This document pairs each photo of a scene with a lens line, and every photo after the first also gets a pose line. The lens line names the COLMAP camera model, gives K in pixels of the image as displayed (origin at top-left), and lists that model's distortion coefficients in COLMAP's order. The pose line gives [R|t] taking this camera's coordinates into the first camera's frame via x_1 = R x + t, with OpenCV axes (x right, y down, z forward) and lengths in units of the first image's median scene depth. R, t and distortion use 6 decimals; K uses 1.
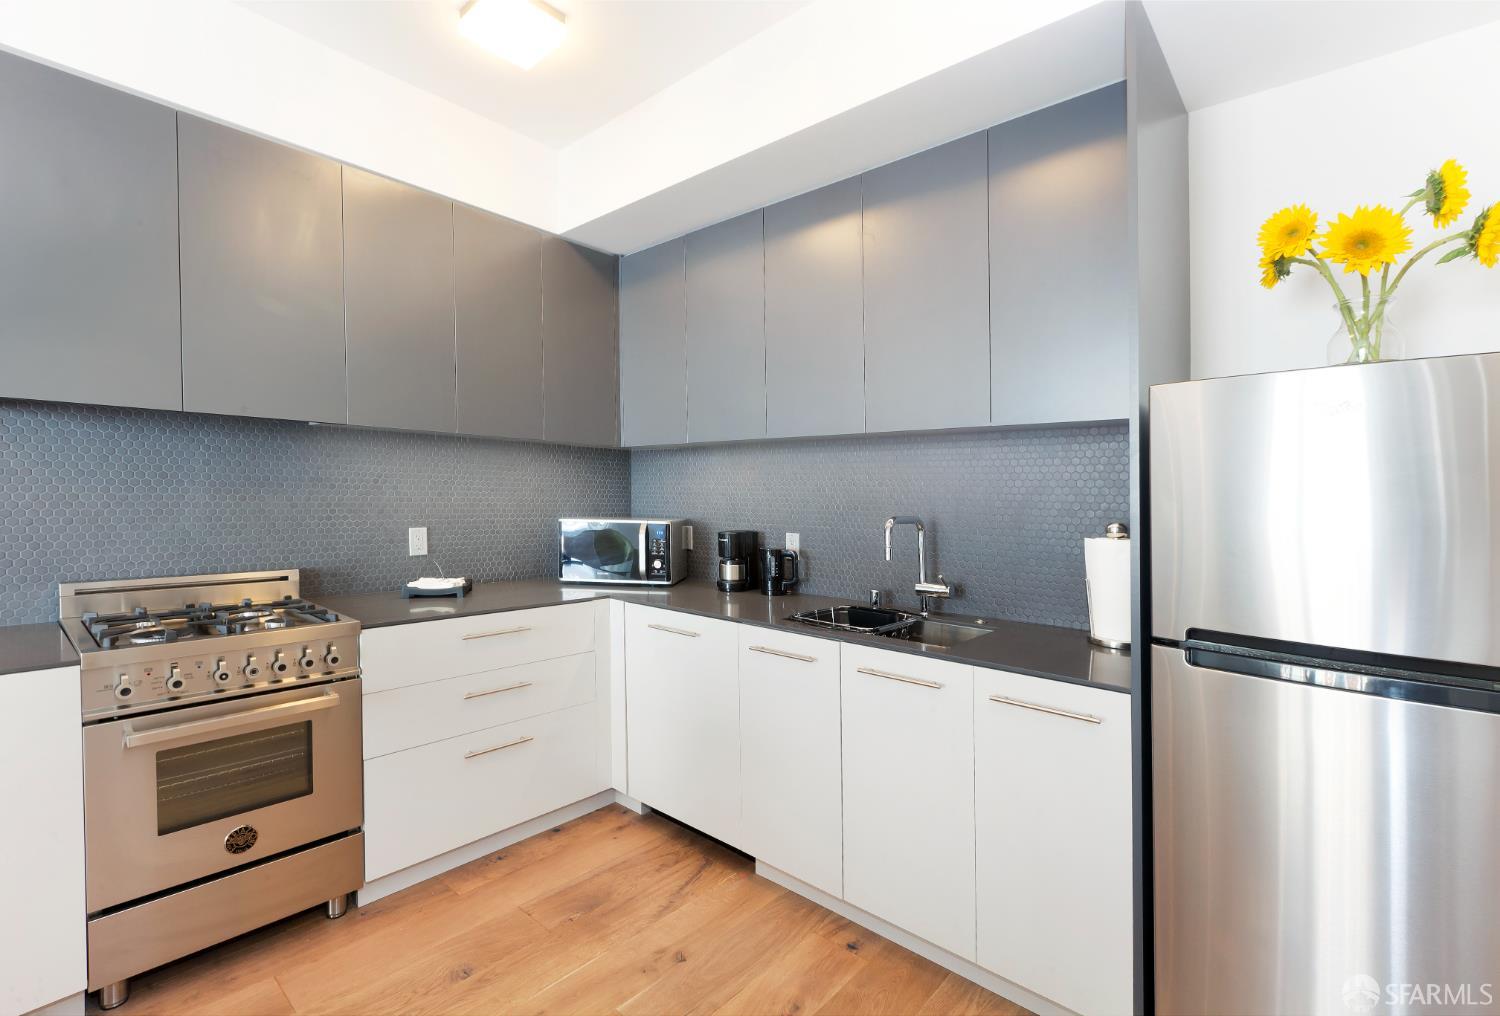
lens RADIAL K [[687.1, 0, 743.9], [0, 687.1, 493.9], [0, 0, 1]] dist [0.005984, -0.000195]
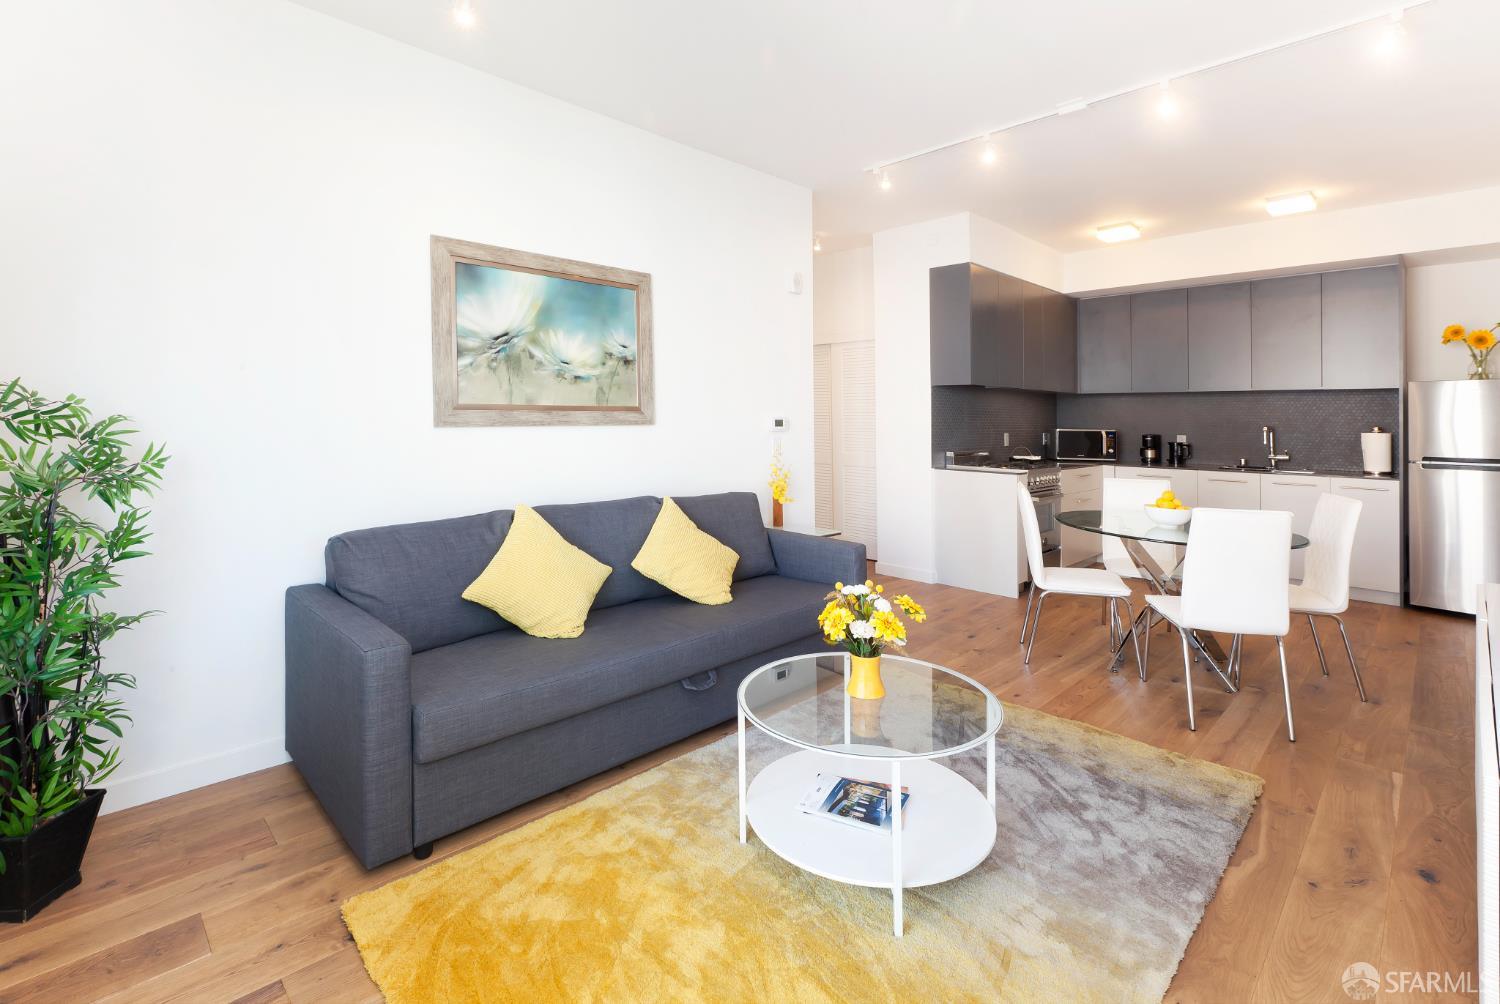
lens RADIAL K [[687.1, 0, 747.8], [0, 687.1, 428.3], [0, 0, 1]] dist [0.005984, -0.000195]
pose [[0.997591, -0.005286, -0.069170, -2.008746], [0.006565, 0.999812, 0.018268, -0.020058], [0.069061, -0.018678, 0.997438, -2.155327]]
